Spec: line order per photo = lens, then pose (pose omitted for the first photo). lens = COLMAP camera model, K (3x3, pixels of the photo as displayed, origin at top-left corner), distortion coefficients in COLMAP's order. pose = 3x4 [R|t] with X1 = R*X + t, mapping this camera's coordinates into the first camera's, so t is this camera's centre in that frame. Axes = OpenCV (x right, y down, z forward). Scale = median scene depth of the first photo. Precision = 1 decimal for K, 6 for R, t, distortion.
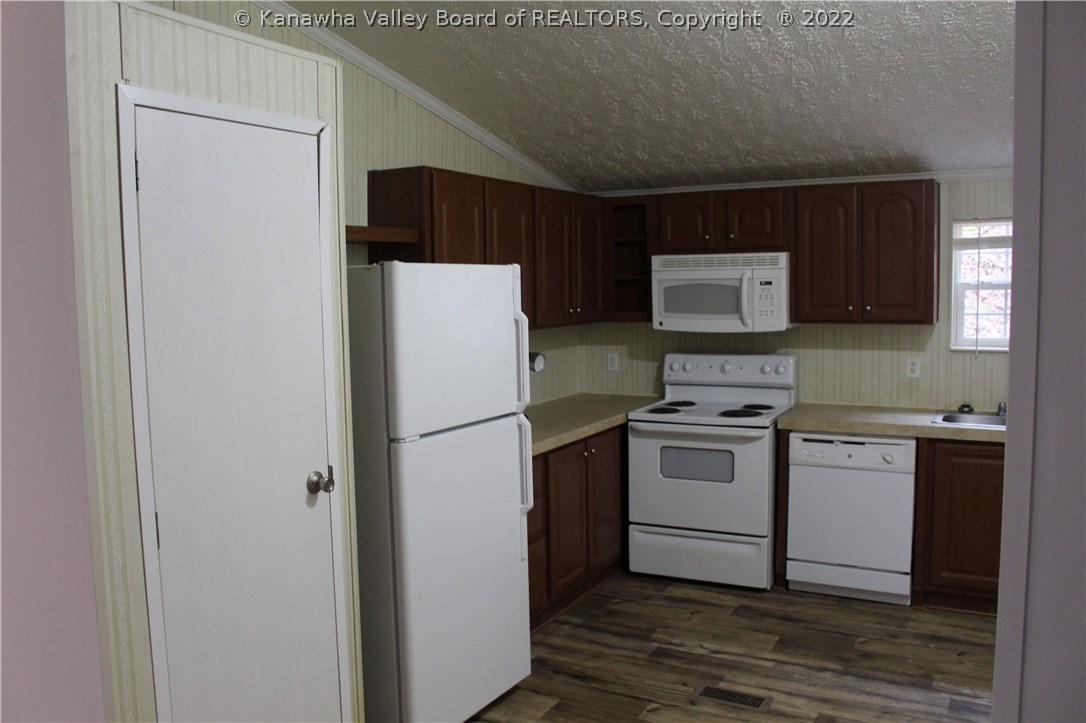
lens RADIAL K [[883.7, 0, 519.3], [0, 883.7, 363.2], [0, 0, 1]] dist [-0.150934, 0.001664]
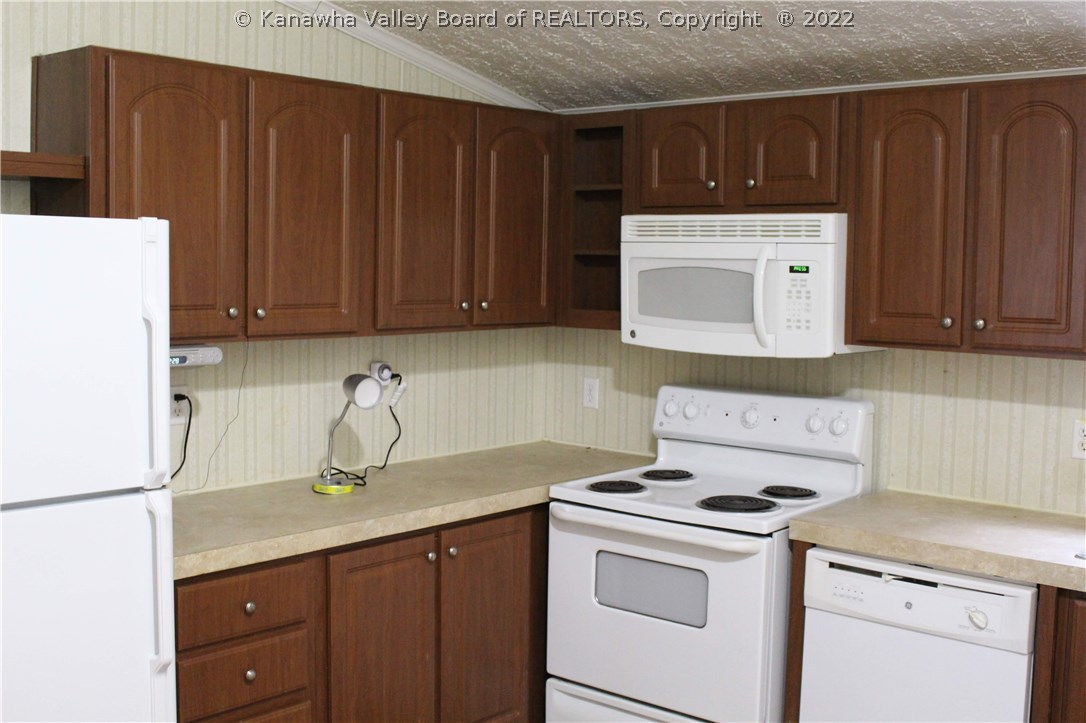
lens RADIAL K [[1210.2, 0, 543.0], [0, 1210.2, 361.5], [0, 0, 1]] dist [-0.097960, -0.009709]
pose [[0.980243, 0.051608, -0.190943, 0.267419], [-0.052340, 0.998629, 0.001210, -0.026054], [0.190744, 0.008808, 0.981600, 0.223793]]
